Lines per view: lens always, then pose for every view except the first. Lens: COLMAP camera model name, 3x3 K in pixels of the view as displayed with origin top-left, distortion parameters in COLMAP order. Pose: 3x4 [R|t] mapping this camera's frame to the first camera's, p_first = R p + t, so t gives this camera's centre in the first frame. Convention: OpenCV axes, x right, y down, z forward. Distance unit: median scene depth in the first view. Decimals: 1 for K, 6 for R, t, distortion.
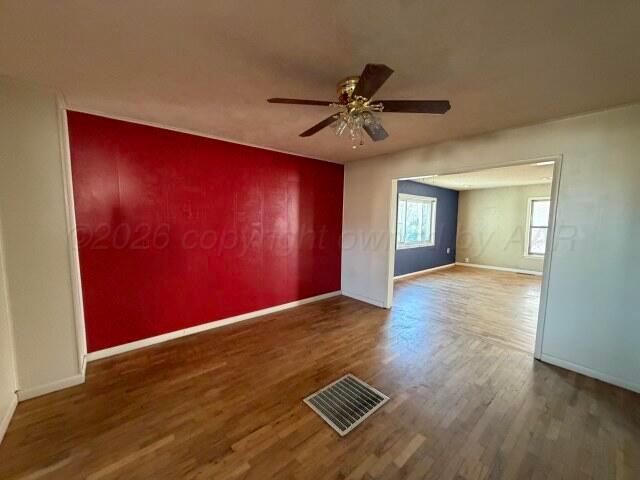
lens RADIAL K [[255.8, 0, 318.9], [0, 255.8, 240.1], [0, 0, 1]] dist [-0.000153, 0.000310]
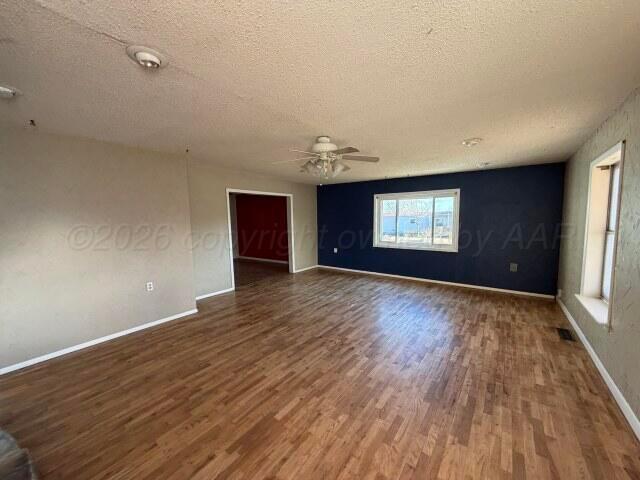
lens RADIAL K [[255.8, 0, 318.9], [0, 255.8, 240.1], [0, 0, 1]] dist [-0.000153, 0.000310]
pose [[0.233825, 0.069213, -0.969812, 1.595383], [-0.069320, 0.996111, 0.054376, -0.040811], [0.969804, 0.054512, 0.237714, 0.641244]]
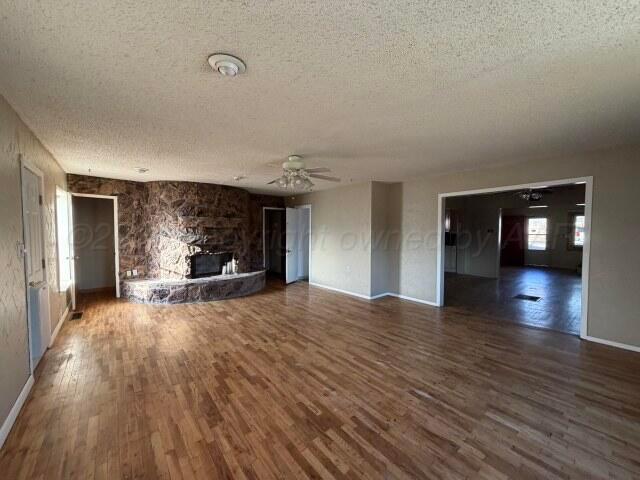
lens RADIAL K [[255.8, 0, 318.9], [0, 255.8, 240.1], [0, 0, 1]] dist [-0.000153, 0.000310]
pose [[-0.999854, -0.009656, 0.014065, 0.919955], [-0.007788, 0.991836, 0.127279, -0.113935], [-0.015179, 0.127151, -0.991767, 1.487943]]
